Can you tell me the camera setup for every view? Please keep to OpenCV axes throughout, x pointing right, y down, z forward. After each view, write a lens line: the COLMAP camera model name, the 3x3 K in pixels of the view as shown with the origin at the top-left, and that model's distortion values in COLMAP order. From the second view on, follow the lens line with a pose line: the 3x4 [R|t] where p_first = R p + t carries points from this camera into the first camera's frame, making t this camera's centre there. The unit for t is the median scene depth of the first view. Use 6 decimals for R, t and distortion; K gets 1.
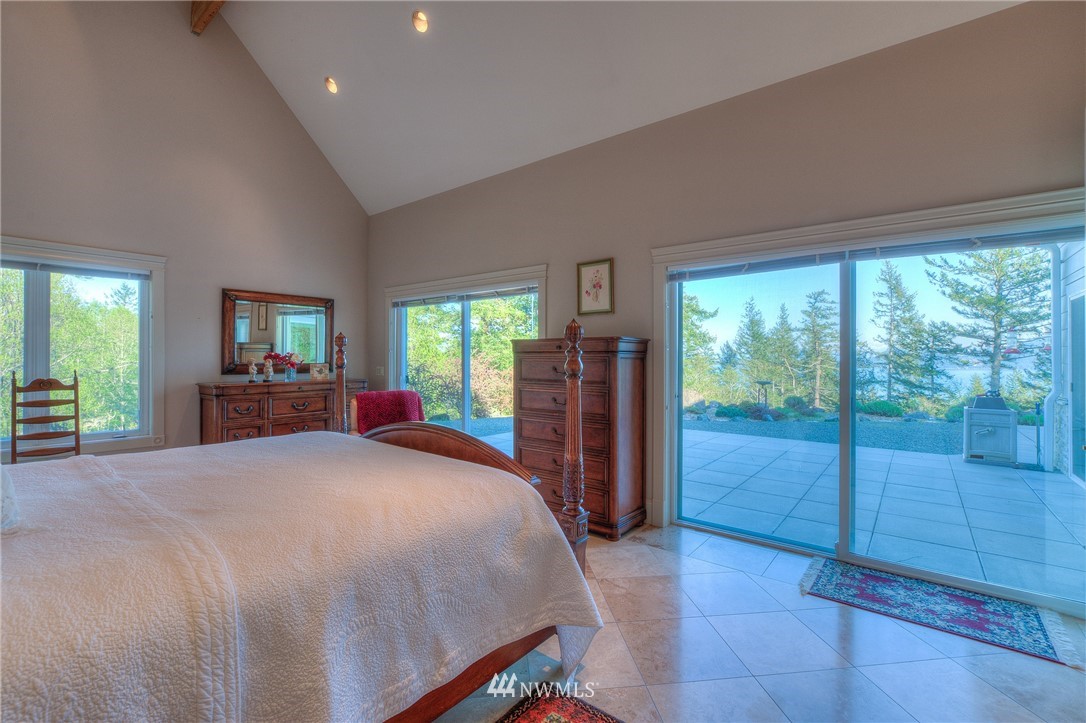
lens RADIAL K [[475.4, 0, 544.9], [0, 475.4, 354.0], [0, 0, 1]] dist [-0.018769, 0.000862]
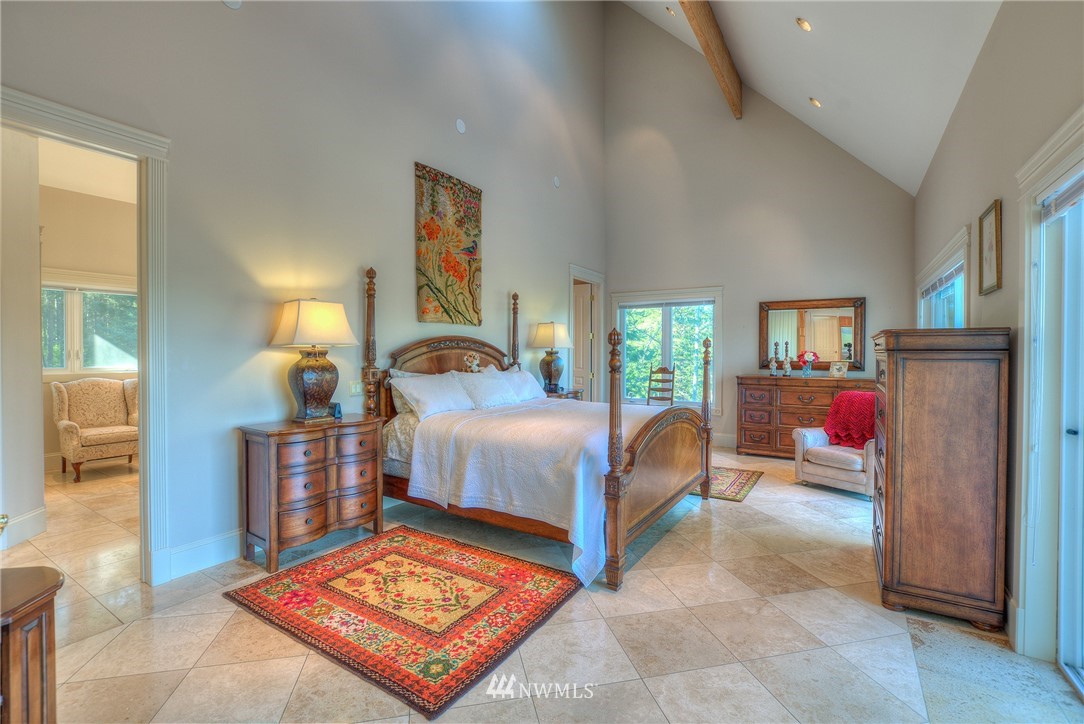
lens RADIAL K [[474.5, 0, 543.9], [0, 474.5, 354.5], [0, 0, 1]] dist [-0.018769, 0.000862]
pose [[0.112509, 0.001310, -0.993650, 0.556667], [0.003952, 0.999991, 0.001766, -0.000647], [0.993643, -0.004125, 0.112503, 0.271618]]
